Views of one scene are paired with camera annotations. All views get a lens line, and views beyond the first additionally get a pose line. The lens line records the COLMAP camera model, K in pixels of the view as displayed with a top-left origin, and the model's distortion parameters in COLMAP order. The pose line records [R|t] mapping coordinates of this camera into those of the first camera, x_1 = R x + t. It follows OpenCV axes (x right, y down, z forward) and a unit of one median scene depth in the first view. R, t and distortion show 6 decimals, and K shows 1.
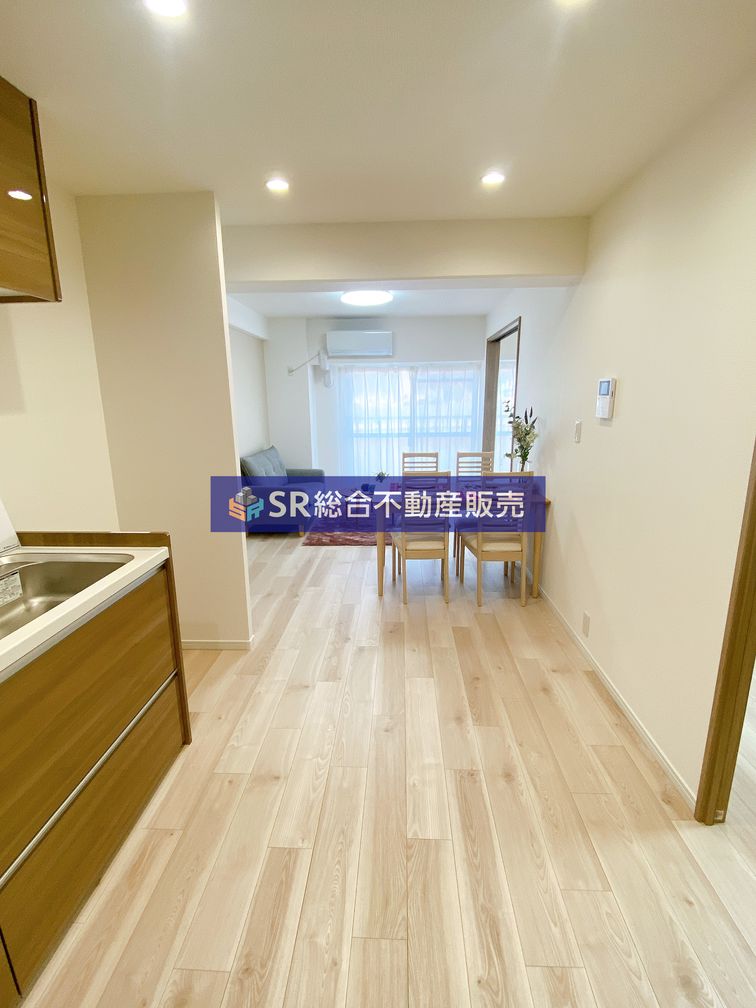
lens RADIAL K [[473.3, 0, 378.0], [0, 473.3, 504.0], [0, 0, 1]] dist [0.002603, -0.012649]
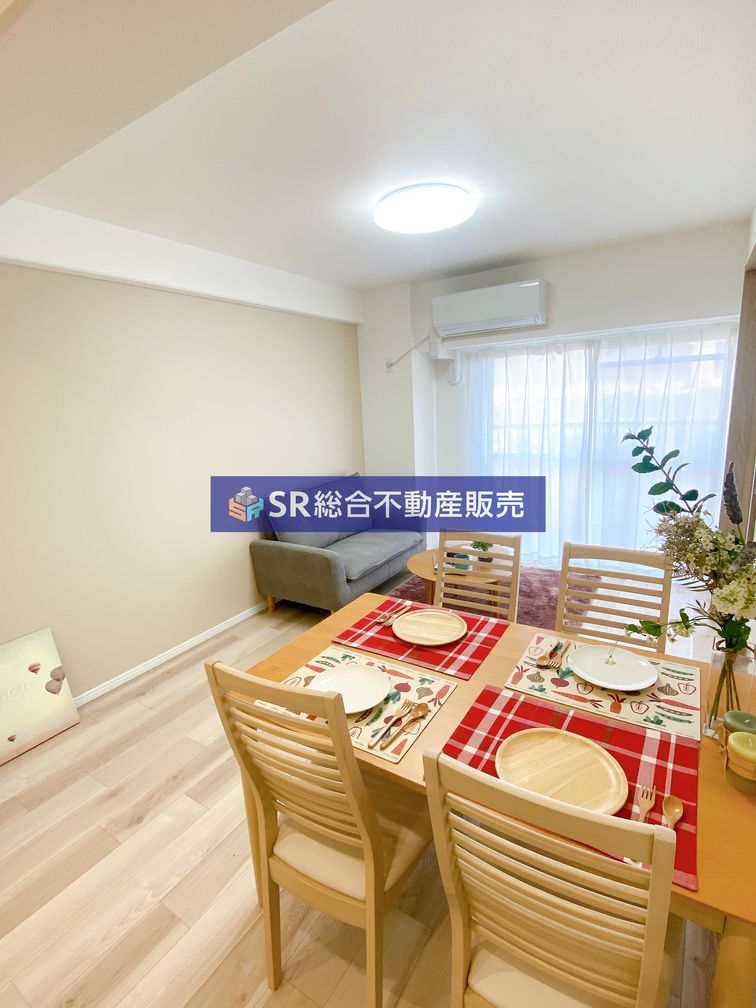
lens RADIAL K [[473.3, 0, 378.0], [0, 473.3, 504.0], [0, 0, 1]] dist [0.002603, -0.012649]
pose [[0.866719, 0.069377, -0.493949, 0.206006], [-0.062132, 0.997583, 0.031093, -0.130745], [0.494912, 0.003741, 0.868935, 0.519867]]
